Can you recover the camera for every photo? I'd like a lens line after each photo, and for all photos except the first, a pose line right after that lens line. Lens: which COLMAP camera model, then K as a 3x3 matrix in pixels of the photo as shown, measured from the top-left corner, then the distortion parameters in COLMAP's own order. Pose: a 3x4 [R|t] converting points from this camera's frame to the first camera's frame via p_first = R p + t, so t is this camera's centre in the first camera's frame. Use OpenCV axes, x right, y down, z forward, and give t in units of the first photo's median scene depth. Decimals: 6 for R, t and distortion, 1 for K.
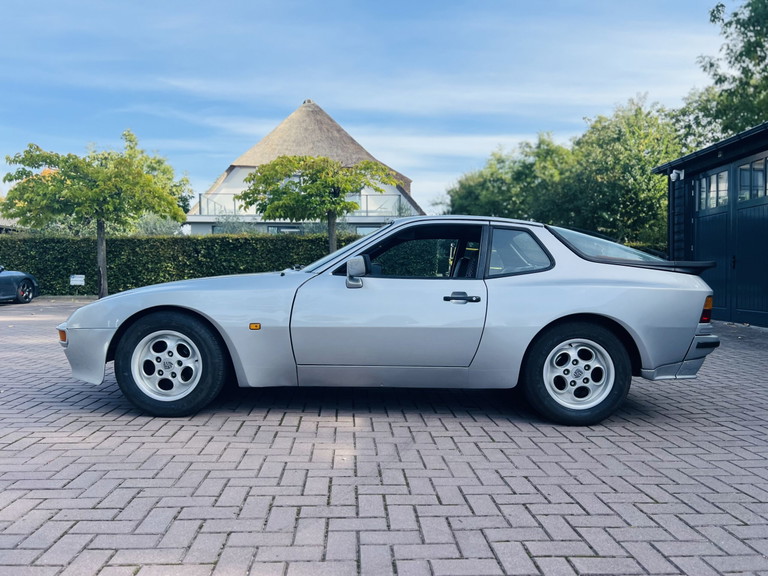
lens RADIAL K [[584.2, 0, 384.0], [0, 584.2, 288.0], [0, 0, 1]] dist [0.040886, -0.046827]
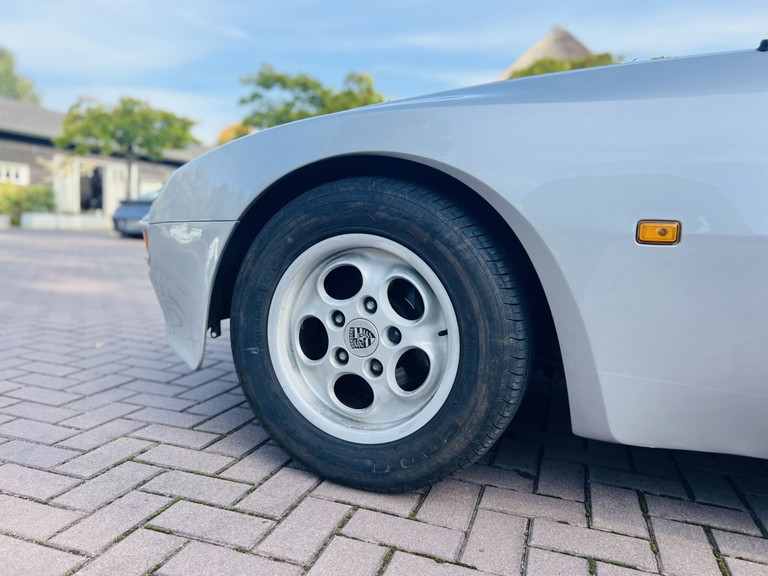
lens RADIAL K [[588.0, 0, 390.9], [0, 588.0, 283.8], [0, 0, 1]] dist [0.041243, -0.050501]
pose [[0.933727, 0.072733, -0.350519, -0.234136], [-0.048512, 0.995819, 0.077405, 0.072914], [0.354683, -0.055271, 0.933351, 0.687504]]
